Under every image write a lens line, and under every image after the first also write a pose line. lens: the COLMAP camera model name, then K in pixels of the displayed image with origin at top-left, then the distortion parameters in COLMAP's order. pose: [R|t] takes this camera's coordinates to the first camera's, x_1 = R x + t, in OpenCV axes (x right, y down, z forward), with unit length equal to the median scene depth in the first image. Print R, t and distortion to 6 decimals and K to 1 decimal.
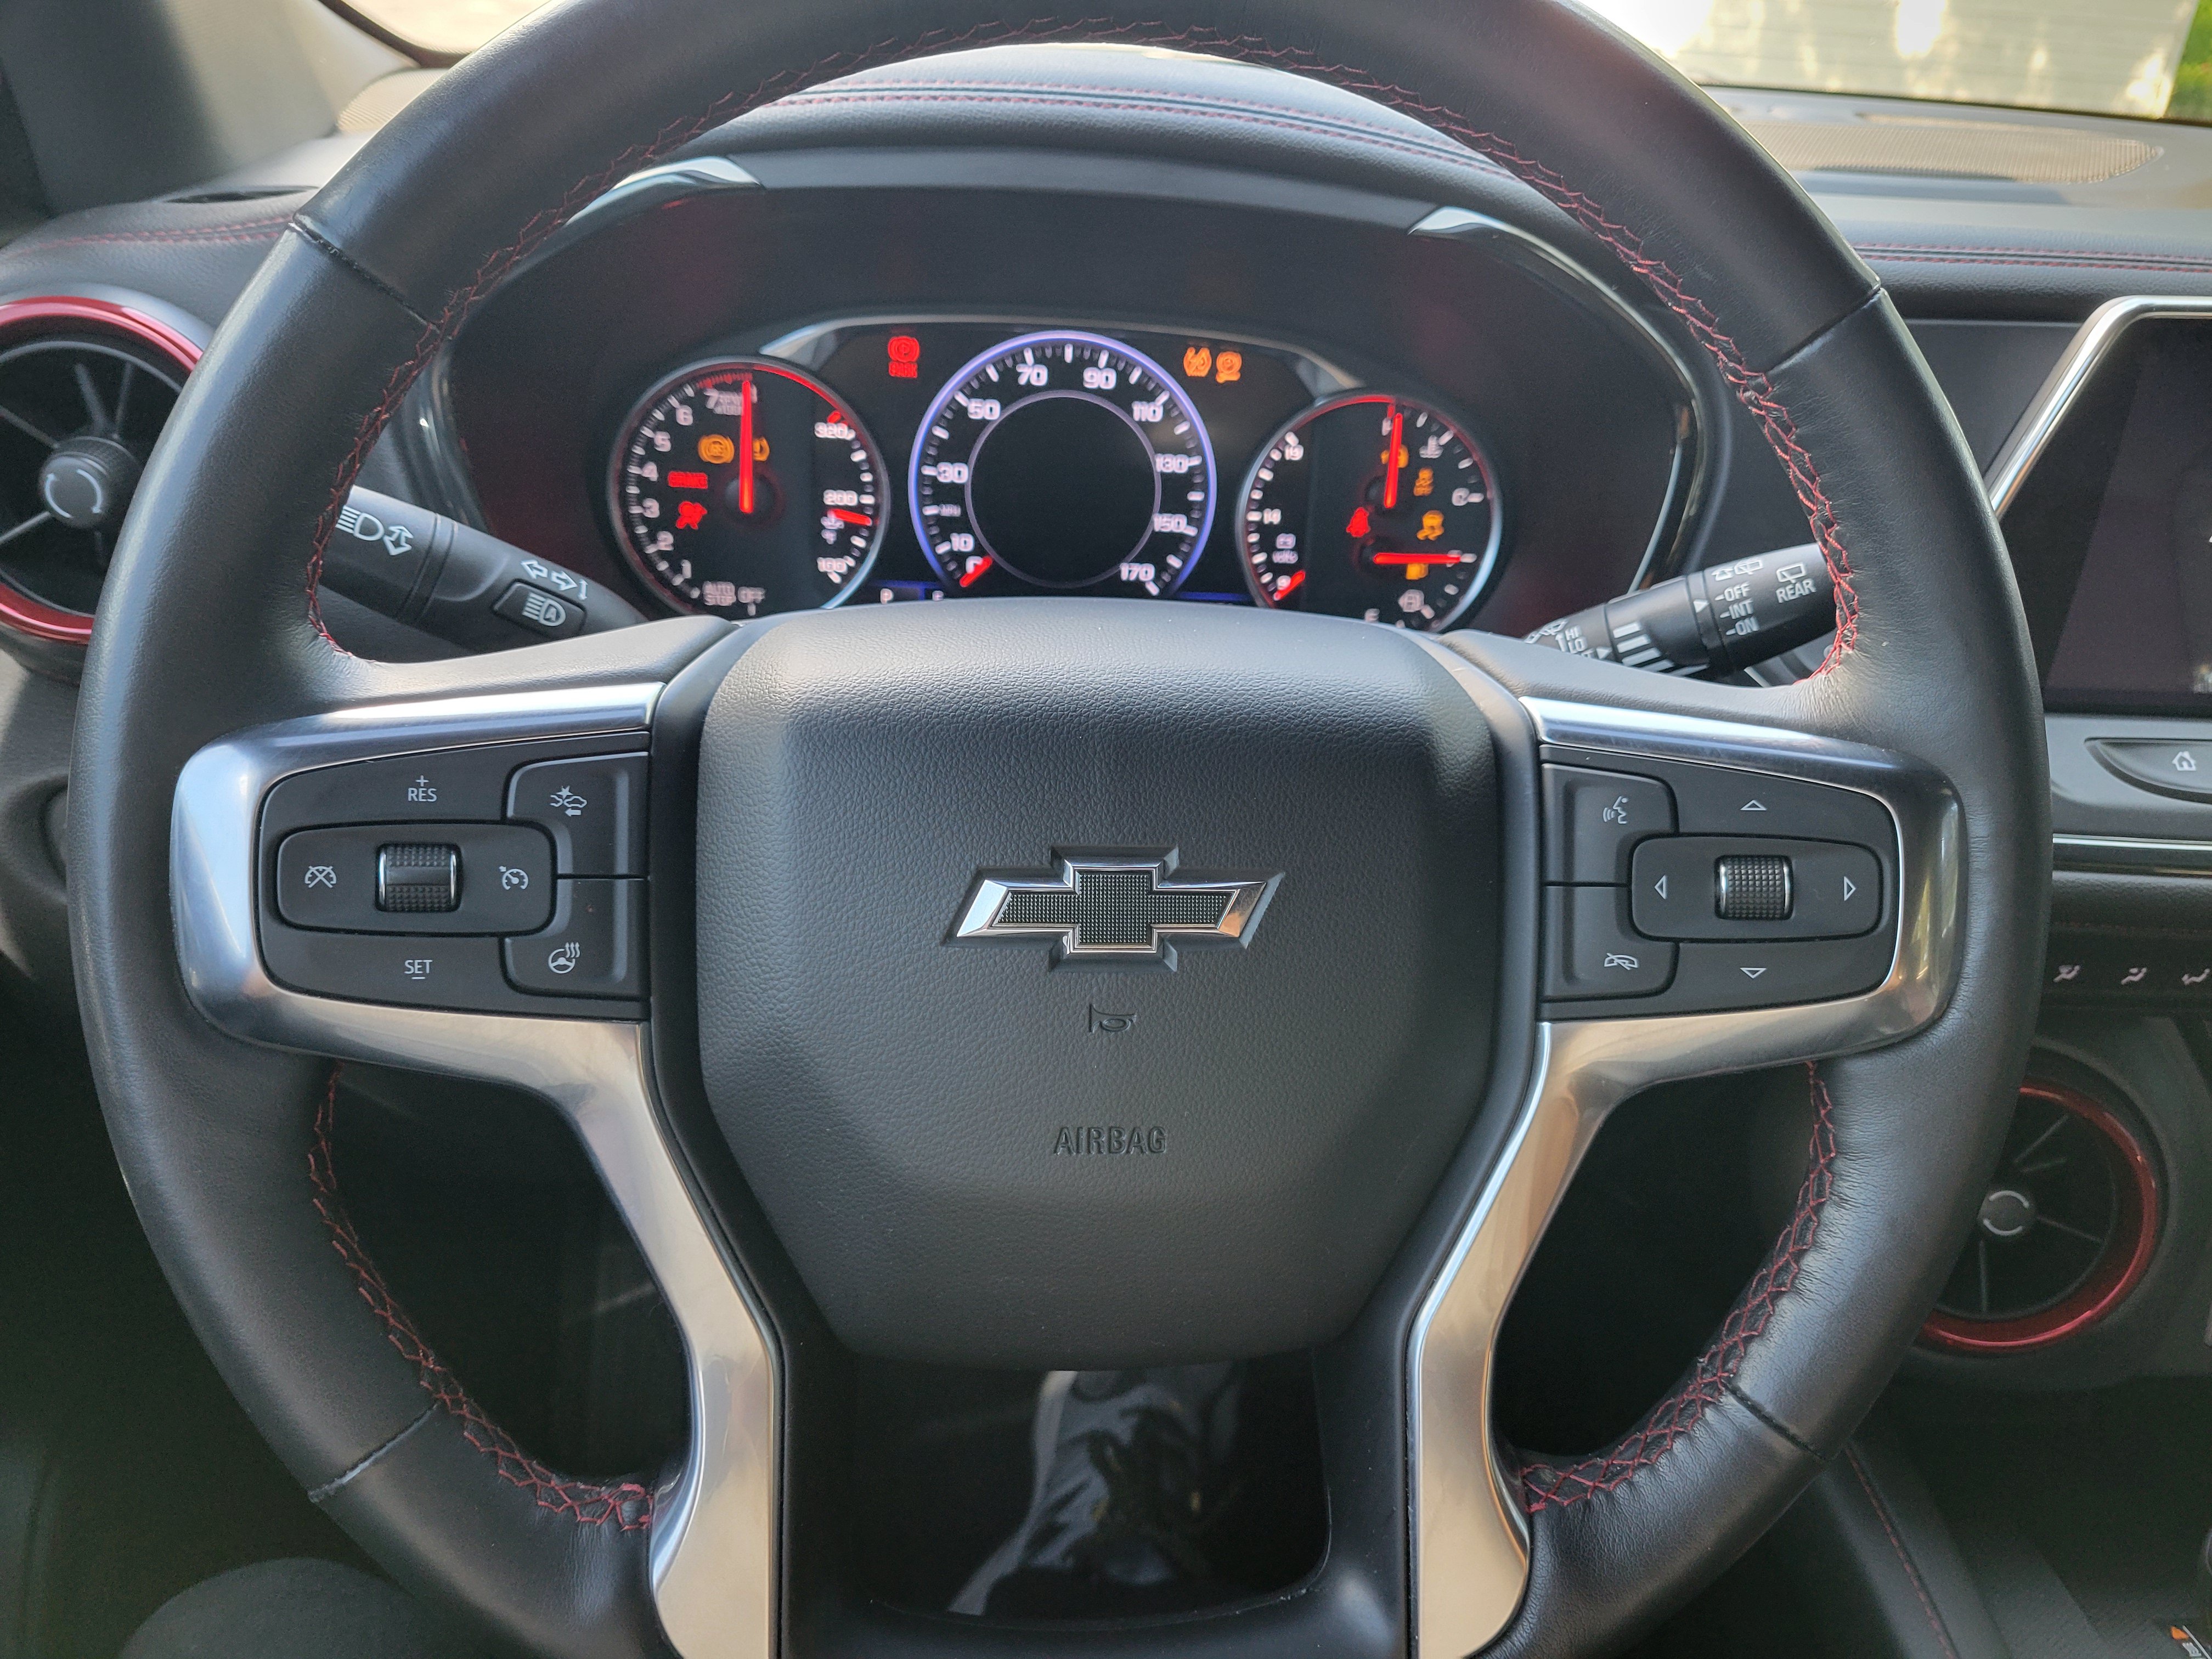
lens RADIAL K [[1657.9, 0, 1110.1], [0, 1657.9, 841.1], [0, 0, 1]] dist [0.013536, -0.009156]
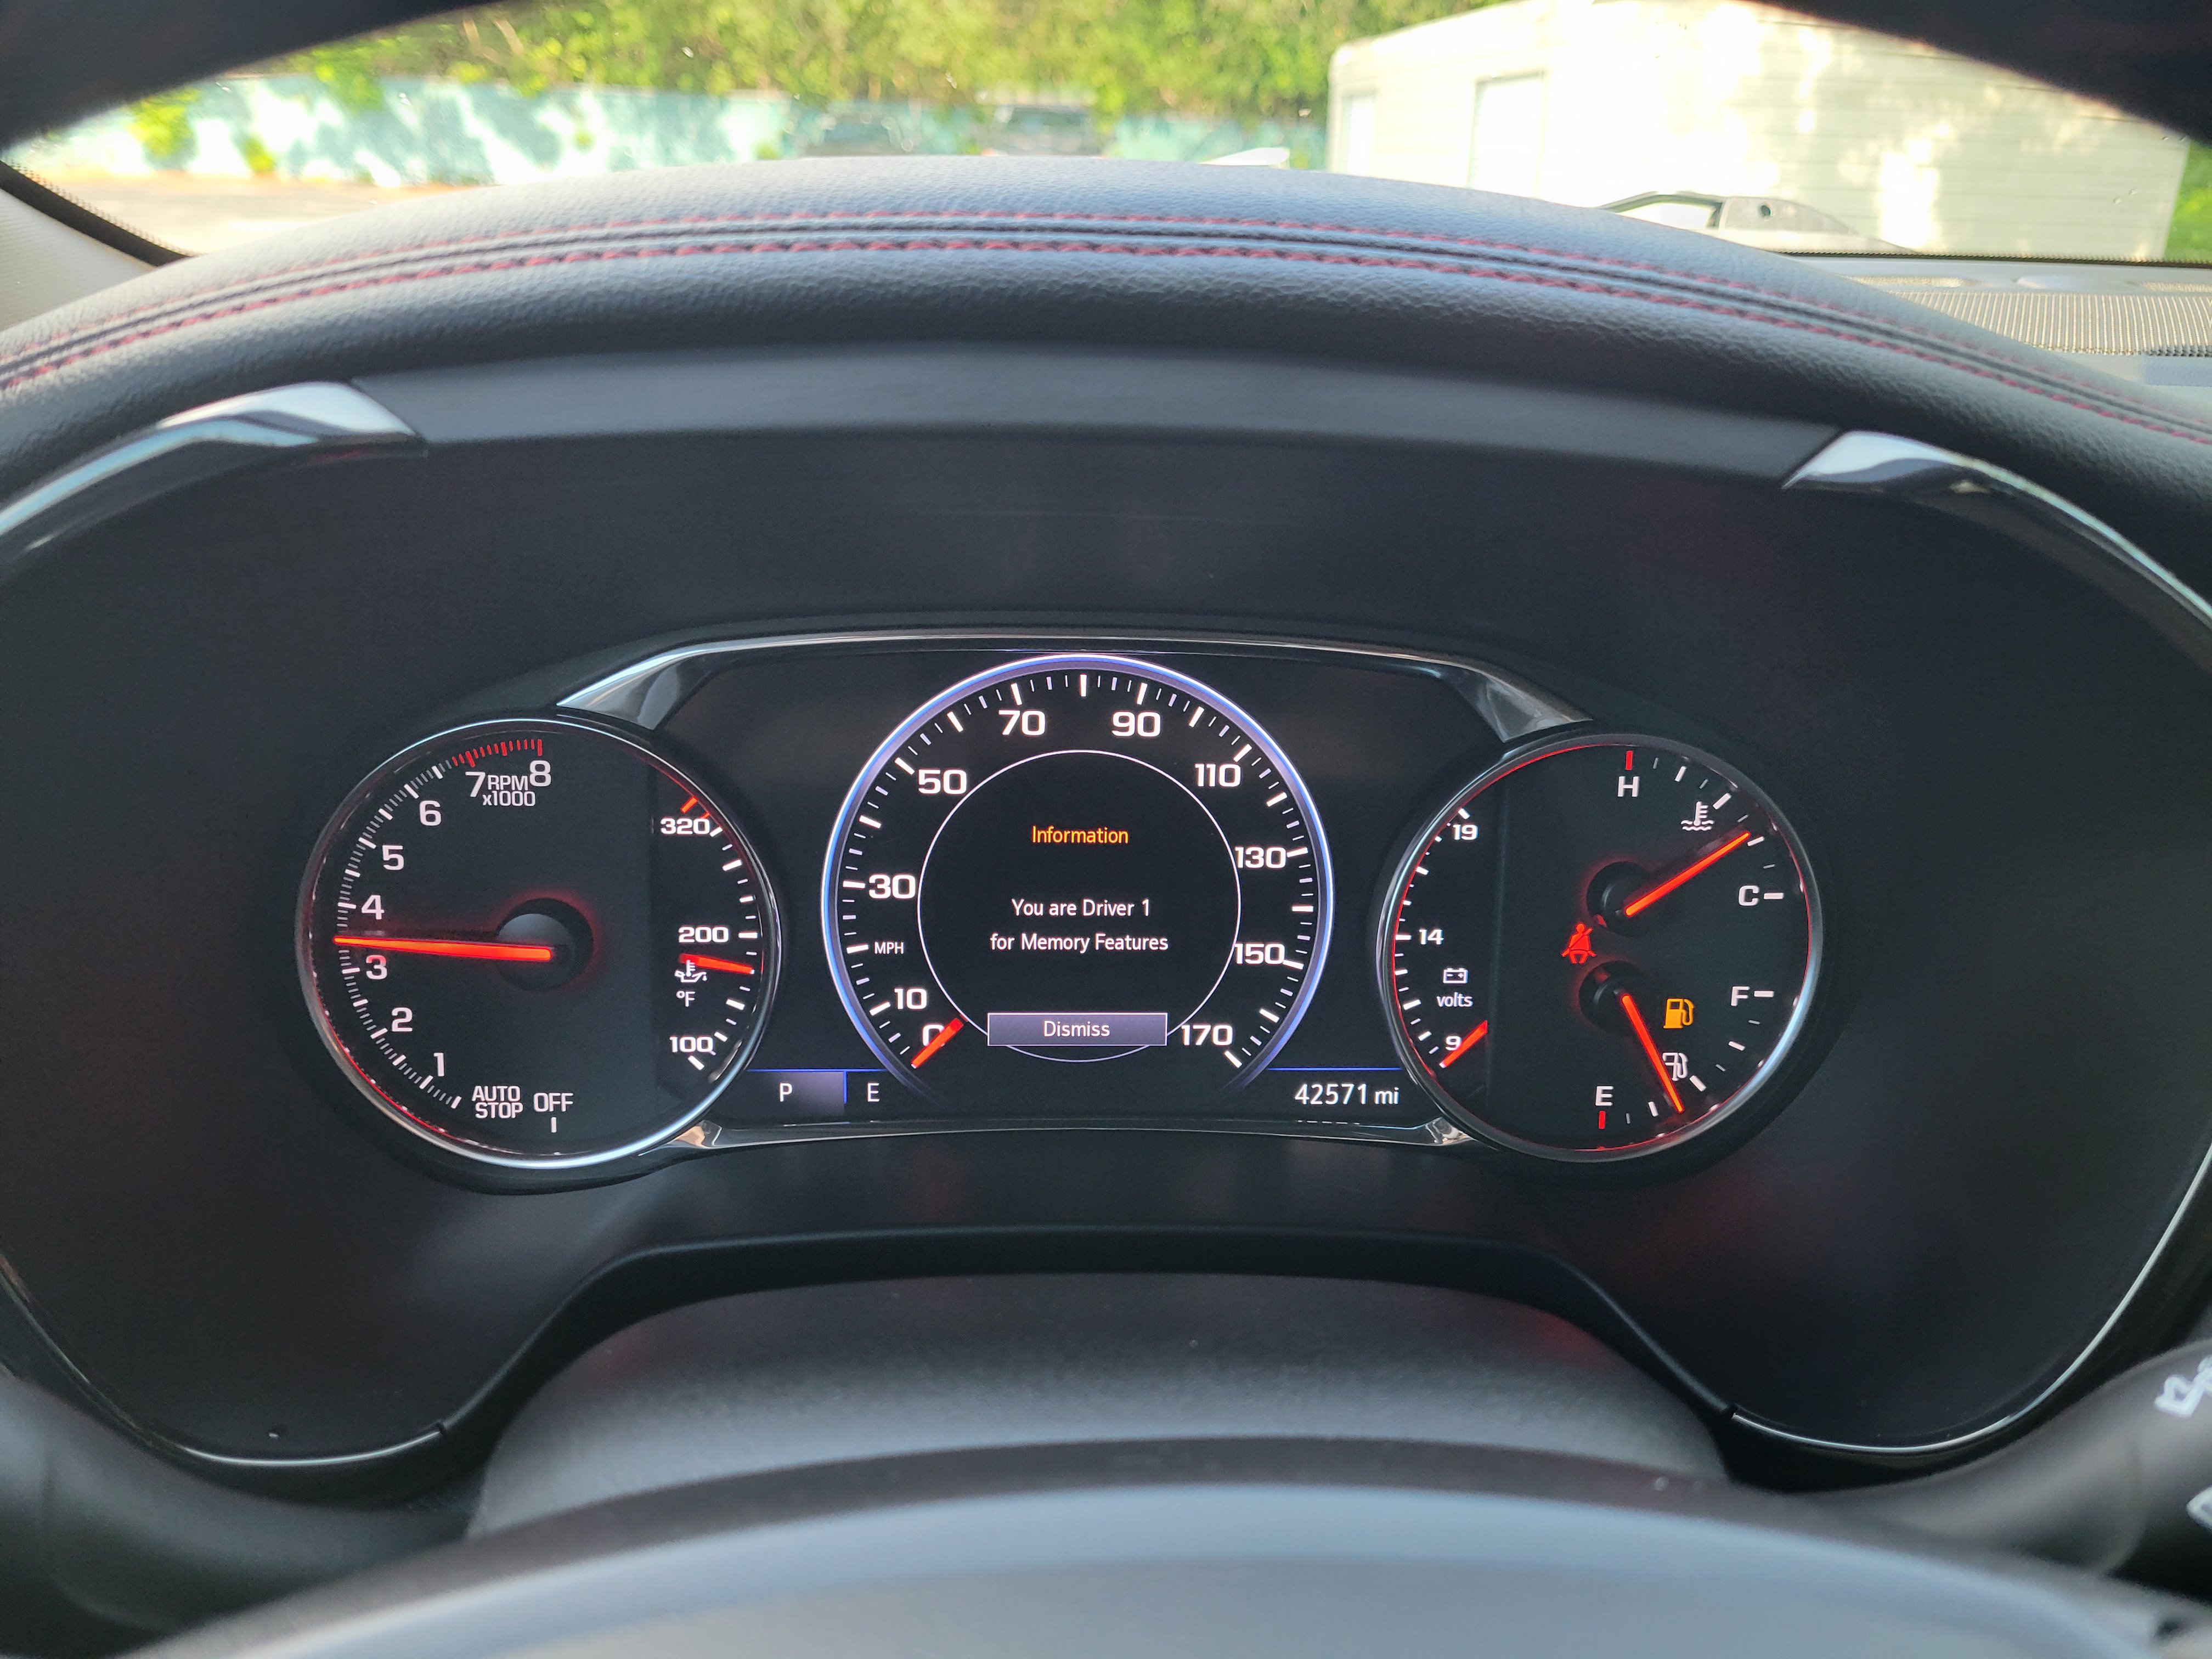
lens RADIAL K [[1657.9, 0, 1105.2], [0, 1657.9, 818.1], [0, 0, 1]] dist [0.013536, -0.009156]
pose [[0.999471, -0.028818, -0.015058, -0.009359], [0.026463, 0.990046, -0.138234, -0.163169], [0.018892, 0.137763, 0.990285, 0.414718]]
